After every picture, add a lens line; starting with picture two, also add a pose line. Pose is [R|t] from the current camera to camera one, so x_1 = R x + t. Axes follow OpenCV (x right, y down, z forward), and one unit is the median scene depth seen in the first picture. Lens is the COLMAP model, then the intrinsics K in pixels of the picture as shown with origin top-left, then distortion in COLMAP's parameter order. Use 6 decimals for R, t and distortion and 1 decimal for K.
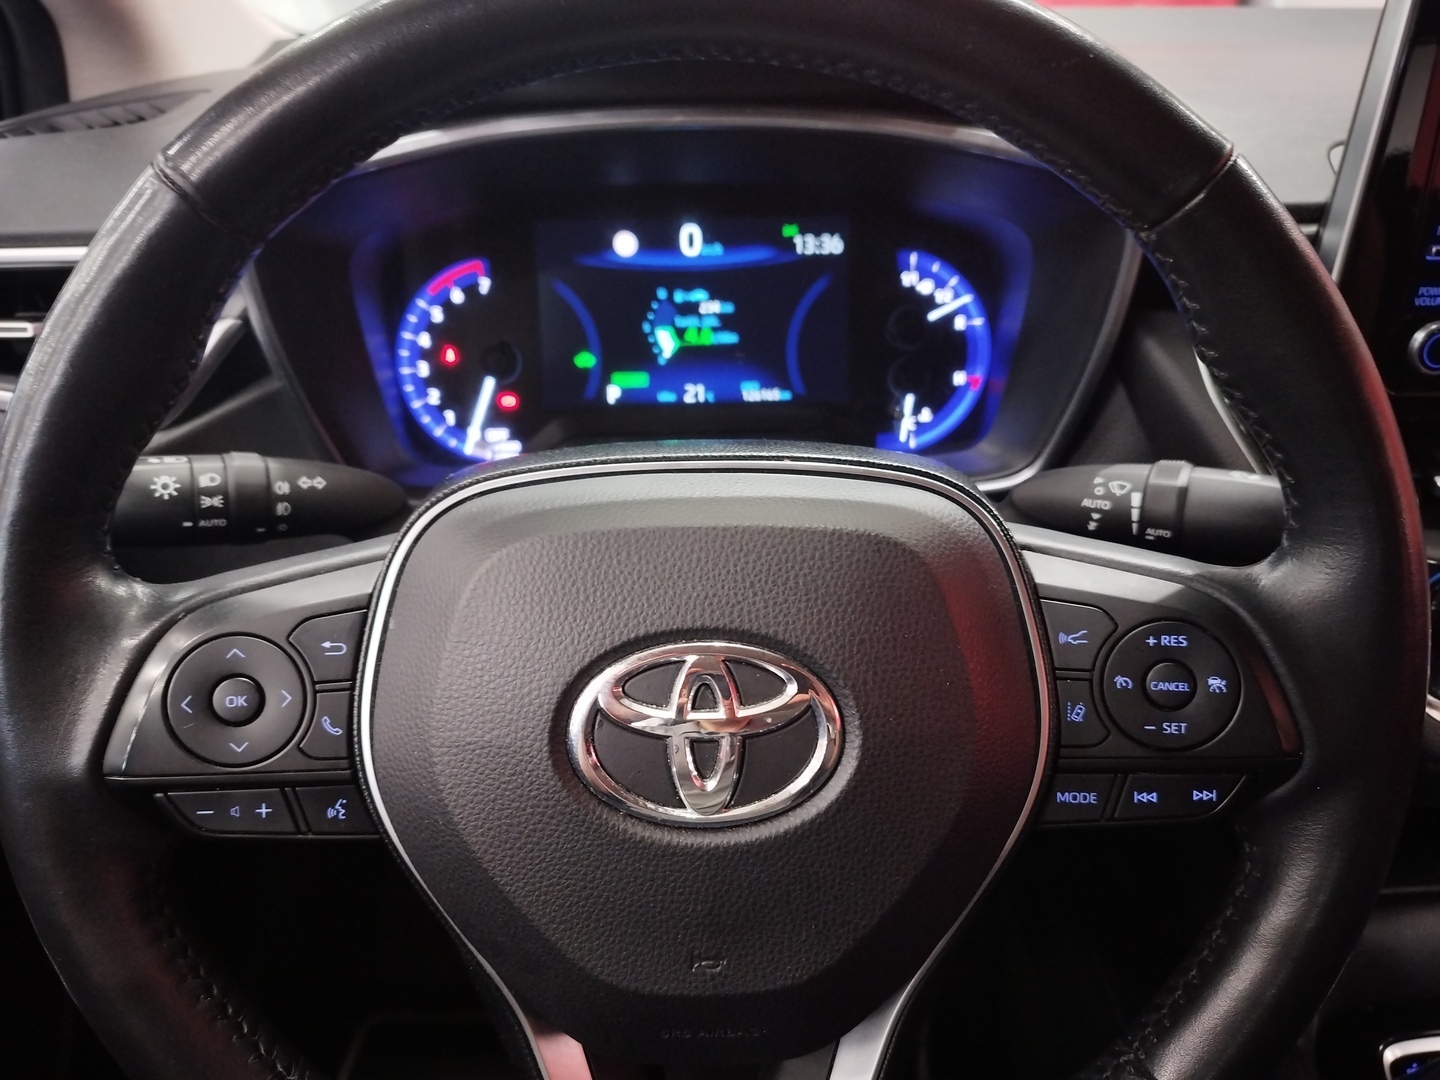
lens RADIAL K [[1137.9, 0, 720.0], [0, 1137.9, 540.0], [0, 0, 1]] dist [0.079263, -0.060334]
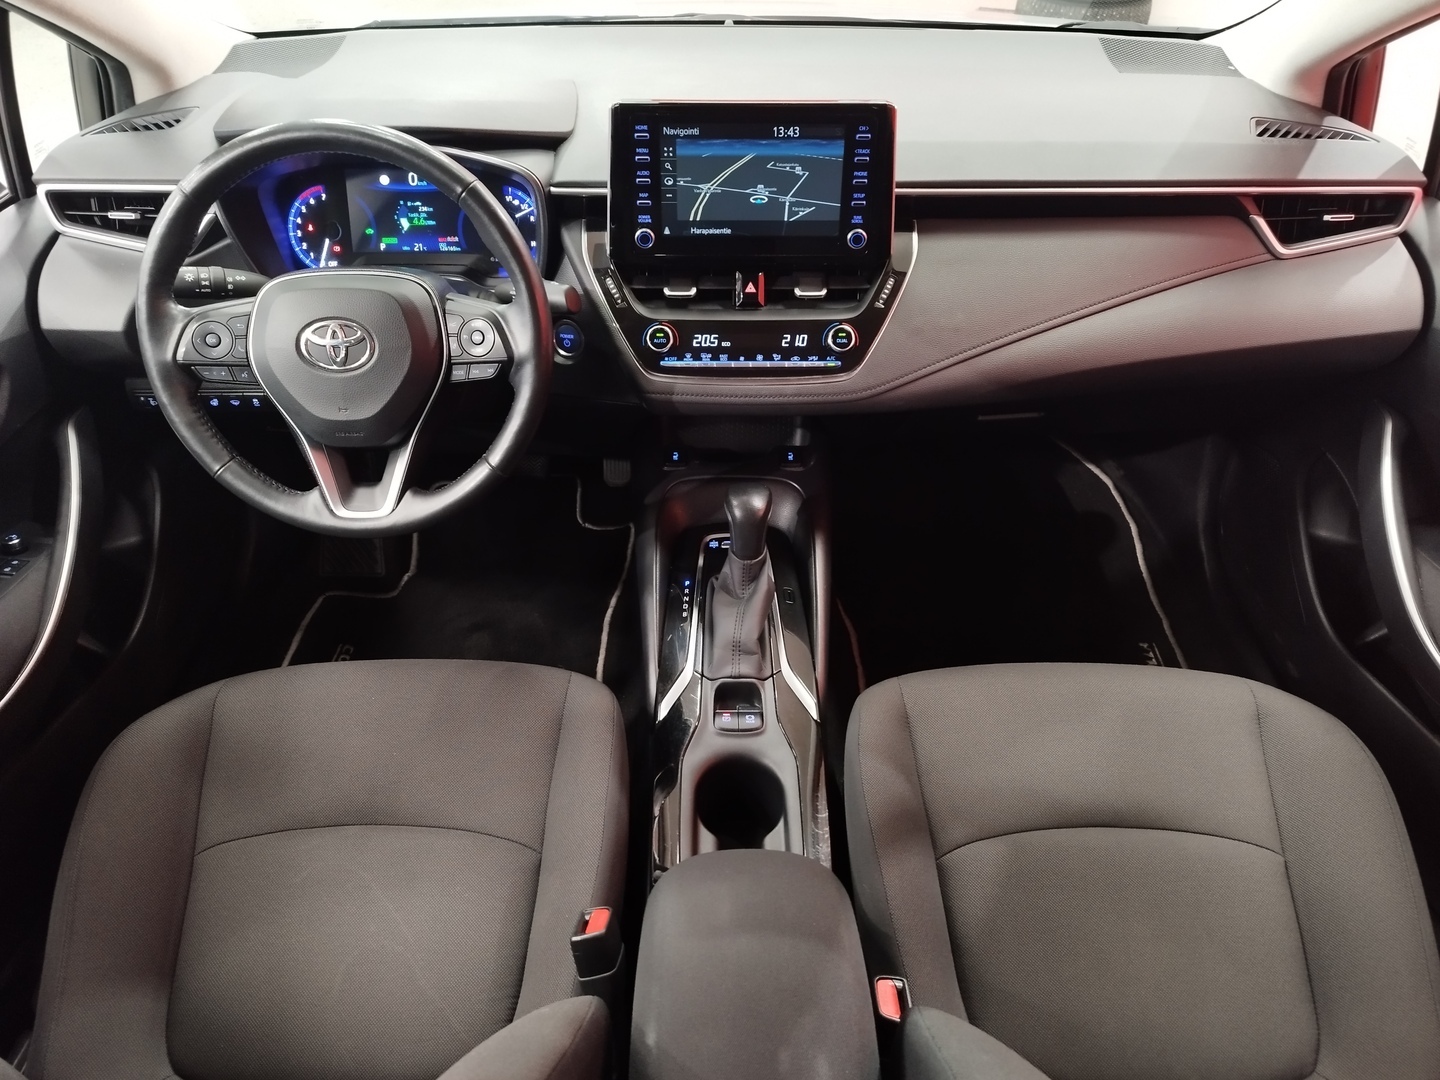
lens RADIAL K [[1137.9, 0, 720.0], [0, 1137.9, 540.0], [0, 0, 1]] dist [0.079263, -0.060334]
pose [[0.999338, 0.024698, -0.026708, 0.668368], [-0.020803, 0.990298, 0.137394, 0.125579], [0.029842, -0.136748, 0.990156, -1.364332]]
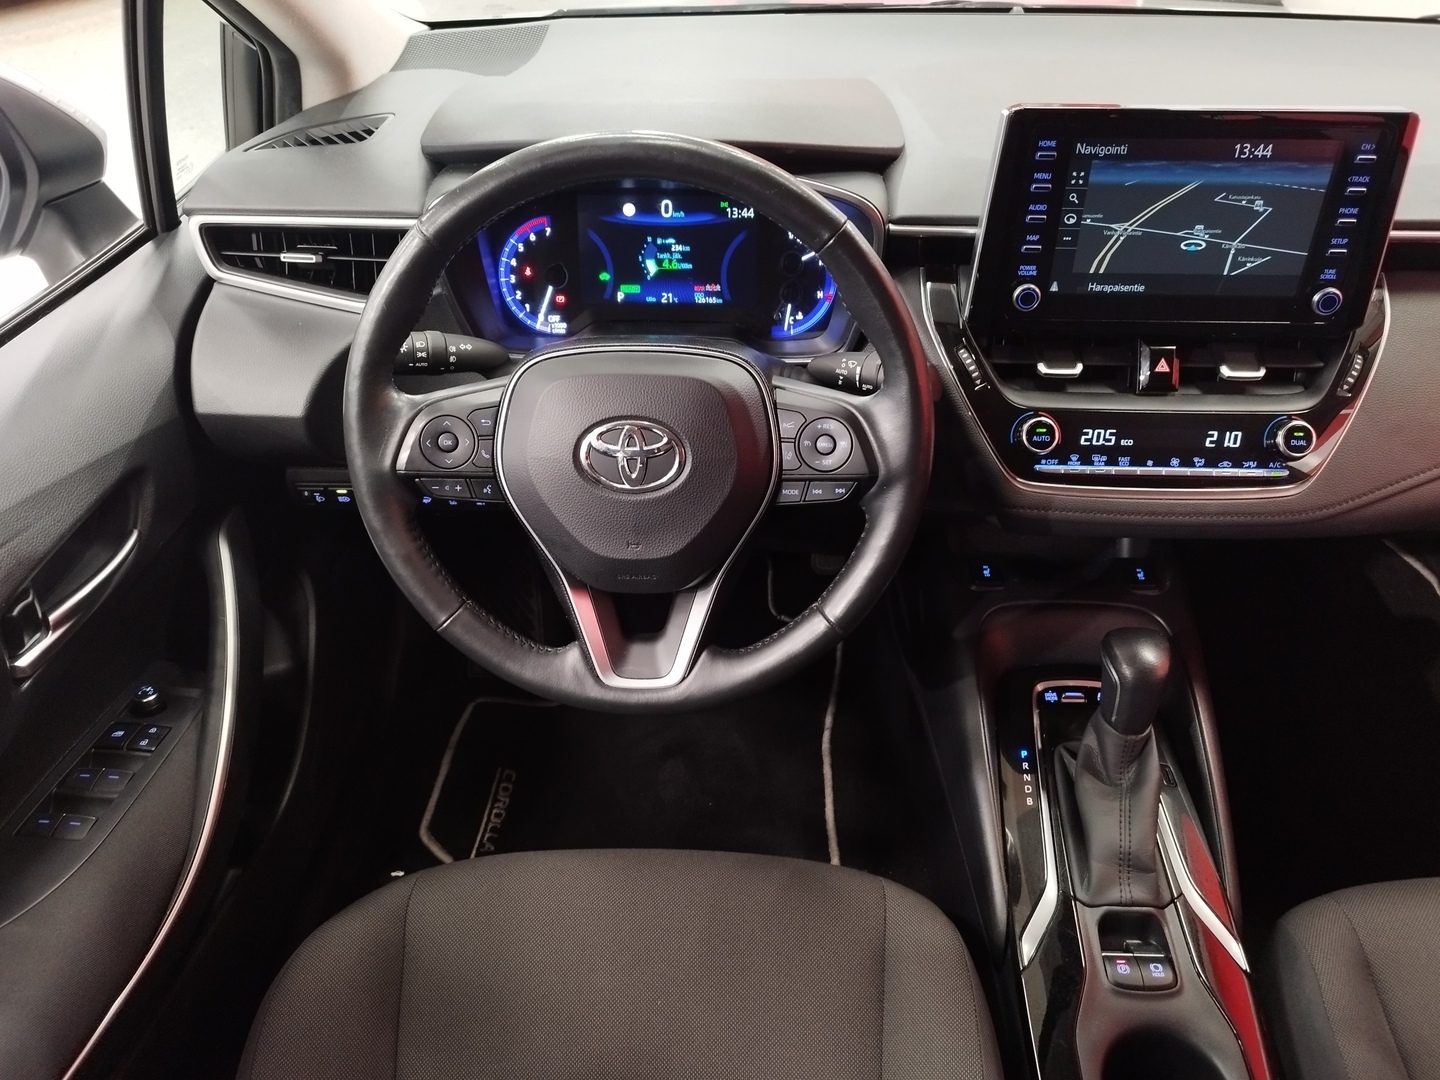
lens RADIAL K [[1124.1, 0, 720.0], [0, 1124.1, 540.0], [0, 0, 1]] dist [0.022714, 0.004037]
pose [[0.998458, 0.040866, -0.037565, 0.139491], [-0.035416, 0.990108, 0.135764, 0.000822], [0.042741, -0.134224, 0.990029, -0.751865]]
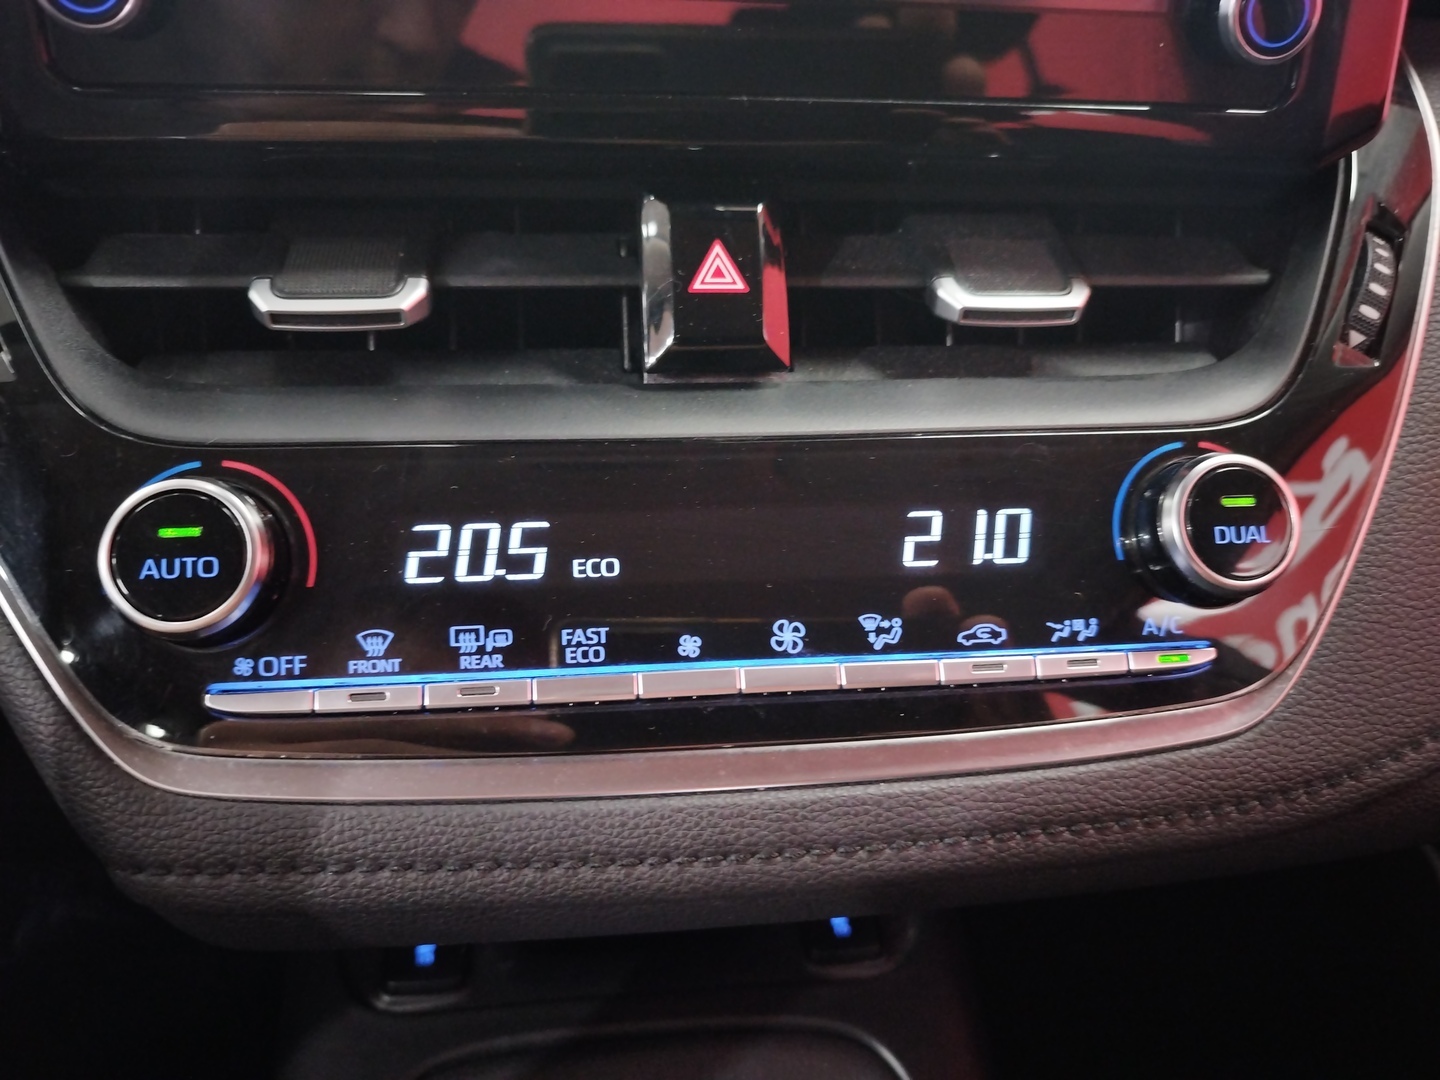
lens RADIAL K [[1057.5, 0, 720.0], [0, 1057.5, 540.0], [0, 0, 1]] dist [-0.033450, -0.001487]
pose [[0.997097, -0.012254, 0.075144, 0.629330], [0.013713, 0.999727, -0.018926, 0.054340], [-0.074891, 0.019902, 0.996993, 0.415190]]
